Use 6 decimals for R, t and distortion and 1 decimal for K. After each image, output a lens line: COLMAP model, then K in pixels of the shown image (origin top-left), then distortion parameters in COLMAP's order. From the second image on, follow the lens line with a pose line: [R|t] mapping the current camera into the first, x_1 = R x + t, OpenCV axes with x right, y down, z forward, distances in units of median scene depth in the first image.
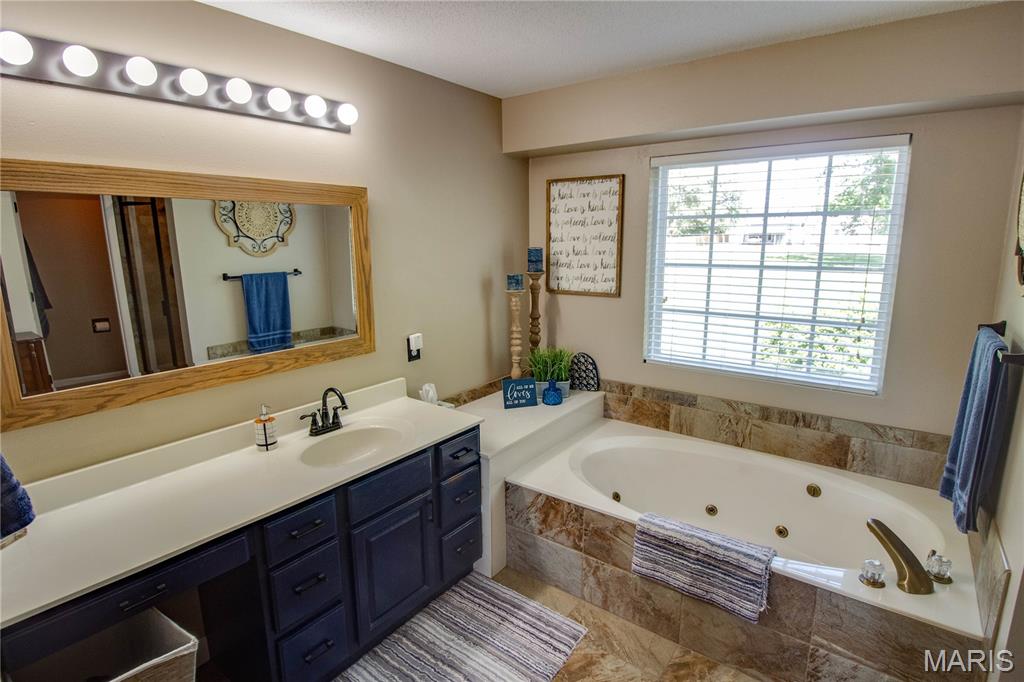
lens RADIAL K [[523.2, 0, 525.0], [0, 523.2, 342.2], [0, 0, 1]] dist [-0.003500, -0.001068]
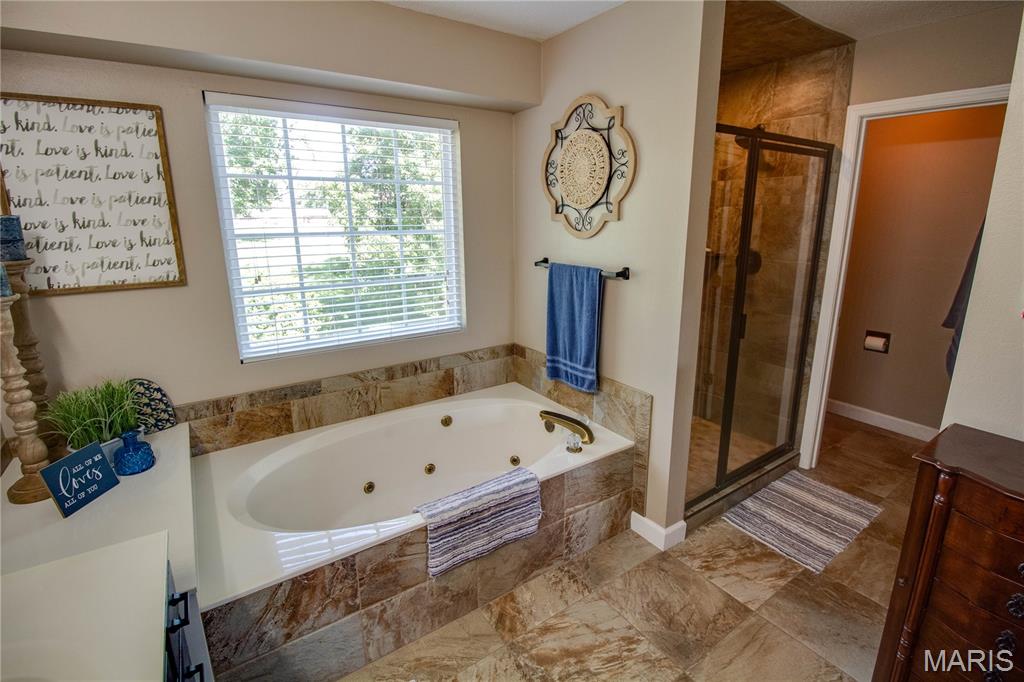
lens RADIAL K [[476.5, 0, 525.1], [0, 476.5, 322.6], [0, 0, 1]] dist [0.000713, -0.012061]
pose [[0.329694, -0.204942, 0.921575, -0.293914], [0.186369, 0.971073, 0.149276, -0.051384], [-0.925510, 0.122537, 0.358351, 0.383771]]
